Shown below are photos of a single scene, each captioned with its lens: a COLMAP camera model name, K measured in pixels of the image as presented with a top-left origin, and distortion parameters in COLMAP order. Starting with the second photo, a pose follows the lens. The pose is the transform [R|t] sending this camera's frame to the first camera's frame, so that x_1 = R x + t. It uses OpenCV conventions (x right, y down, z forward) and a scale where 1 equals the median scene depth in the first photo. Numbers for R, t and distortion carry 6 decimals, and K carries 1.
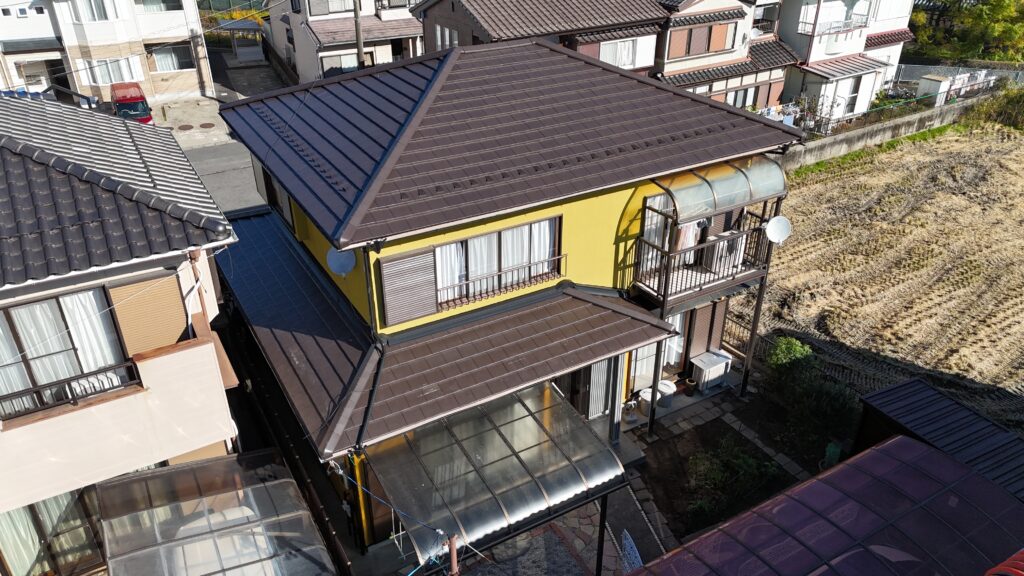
lens RADIAL K [[760.8, 0, 512.0], [0, 760.8, 288.0], [0, 0, 1]] dist [0.083702, -0.053996]
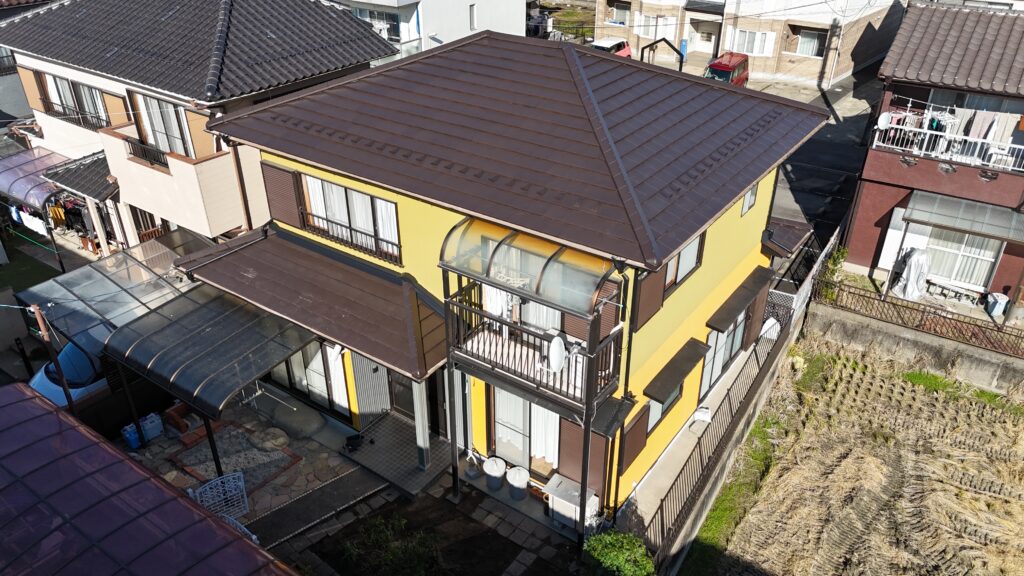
lens RADIAL K [[760.8, 0, 512.0], [0, 760.8, 288.0], [0, 0, 1]] dist [0.083702, -0.053996]
pose [[0.424331, 0.462781, -0.778317, 0.843535], [-0.451085, 0.853326, 0.261453, -0.292659], [0.785153, 0.240144, 0.570846, 0.514526]]
